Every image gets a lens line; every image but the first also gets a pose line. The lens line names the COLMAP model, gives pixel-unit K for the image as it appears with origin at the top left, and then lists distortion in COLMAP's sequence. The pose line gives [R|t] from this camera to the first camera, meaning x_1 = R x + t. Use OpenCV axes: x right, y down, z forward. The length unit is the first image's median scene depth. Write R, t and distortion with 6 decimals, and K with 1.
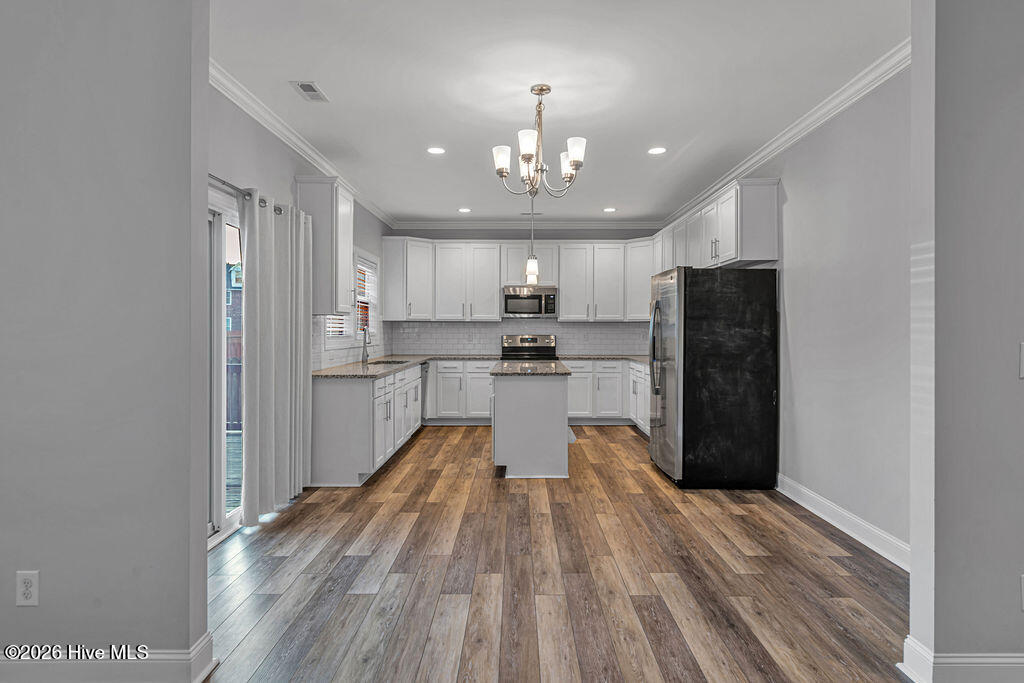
lens RADIAL K [[561.7, 0, 513.9], [0, 561.7, 327.8], [0, 0, 1]] dist [-0.000107, 0.000010]
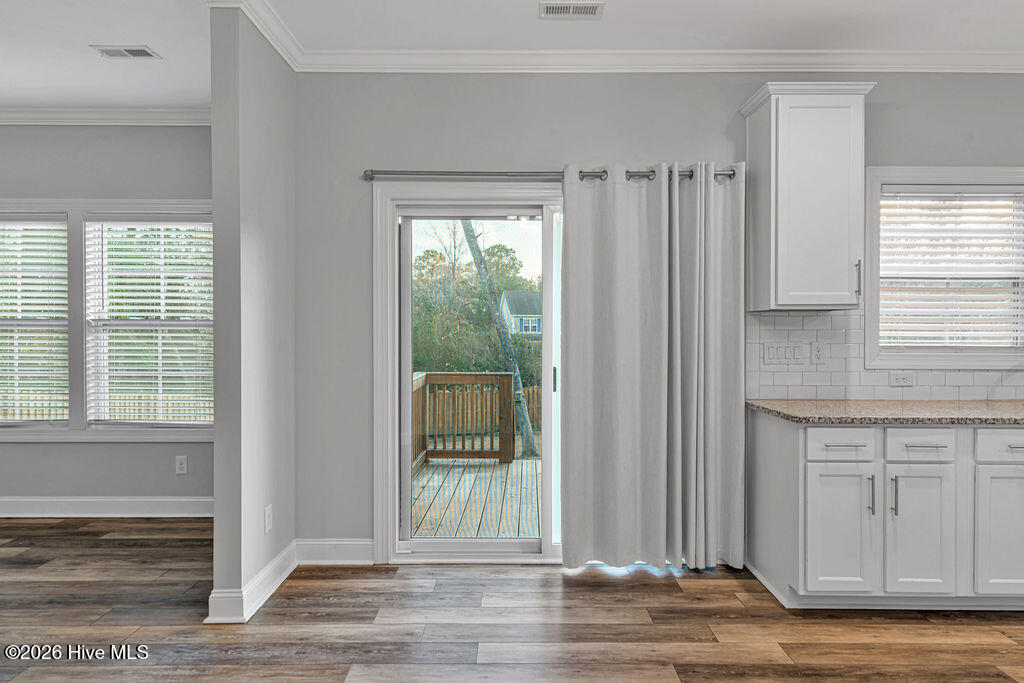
lens RADIAL K [[567.5, 0, 532.7], [0, 567.5, 340.0], [0, 0, 1]] dist [0.022836, -0.000126]
pose [[0.016422, 0.008968, -0.999825, 0.271061], [0.004768, 0.999948, 0.009047, 0.000544], [0.999854, -0.004916, 0.016378, 0.643353]]
